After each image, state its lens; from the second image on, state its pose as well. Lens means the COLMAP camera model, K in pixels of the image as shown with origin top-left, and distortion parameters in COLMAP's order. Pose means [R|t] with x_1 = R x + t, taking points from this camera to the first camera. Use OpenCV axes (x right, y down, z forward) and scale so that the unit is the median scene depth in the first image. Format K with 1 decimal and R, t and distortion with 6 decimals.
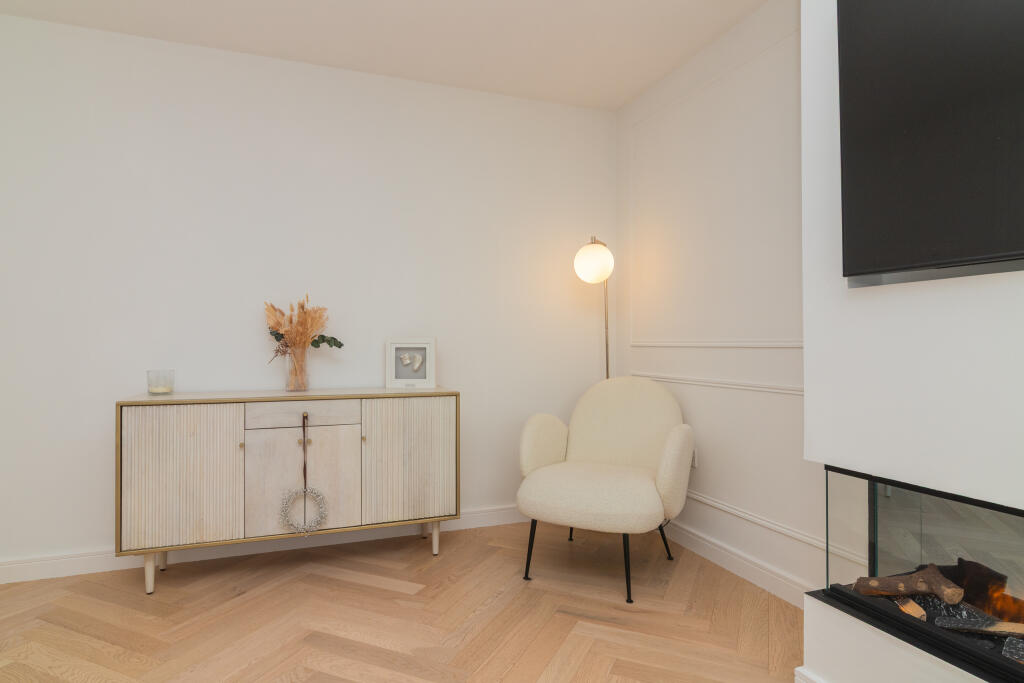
lens RADIAL K [[575.4, 0, 495.0], [0, 575.4, 334.4], [0, 0, 1]] dist [-0.024463, 0.000304]
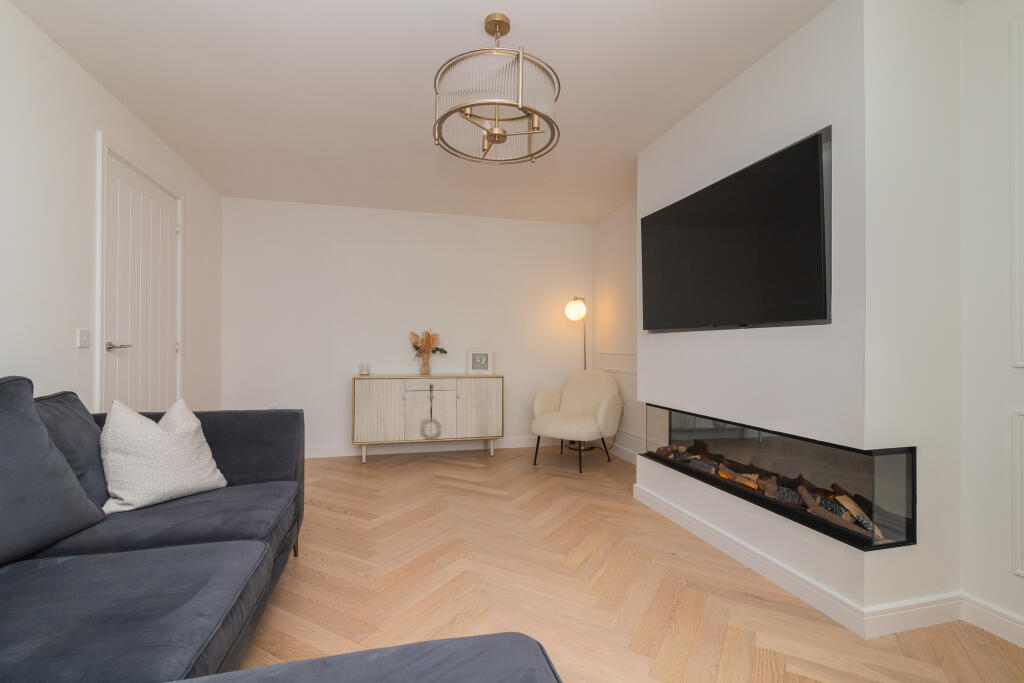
lens RADIAL K [[475.4, 0, 512.0], [0, 475.4, 341.5], [0, 0, 1]] dist [0.000827, 0.000271]
pose [[0.997072, 0.003243, -0.076398, 0.101729], [-0.003063, 0.999992, 0.002477, -0.026937], [0.076406, -0.002236, 0.997074, -0.725049]]
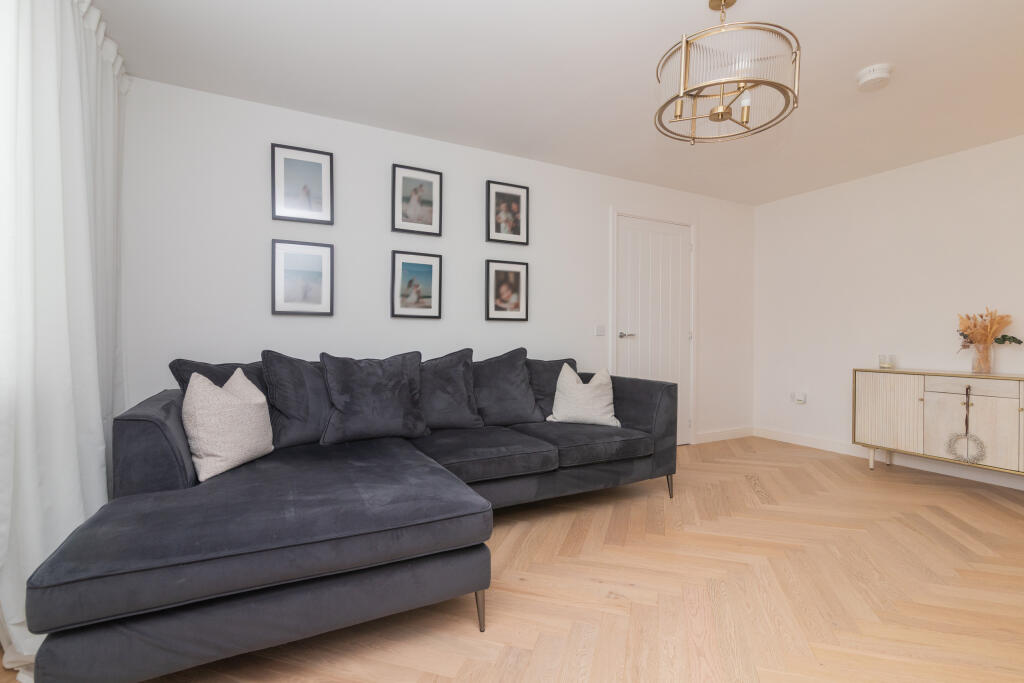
lens RADIAL K [[488.8, 0, 530.2], [0, 488.8, 337.8], [0, 0, 1]] dist [0.001346, 0.000330]
pose [[0.152443, 0.000183, -0.988312, 0.768573], [0.011991, 0.999926, 0.002035, -0.008614], [0.988240, -0.012161, 0.152429, -0.357176]]
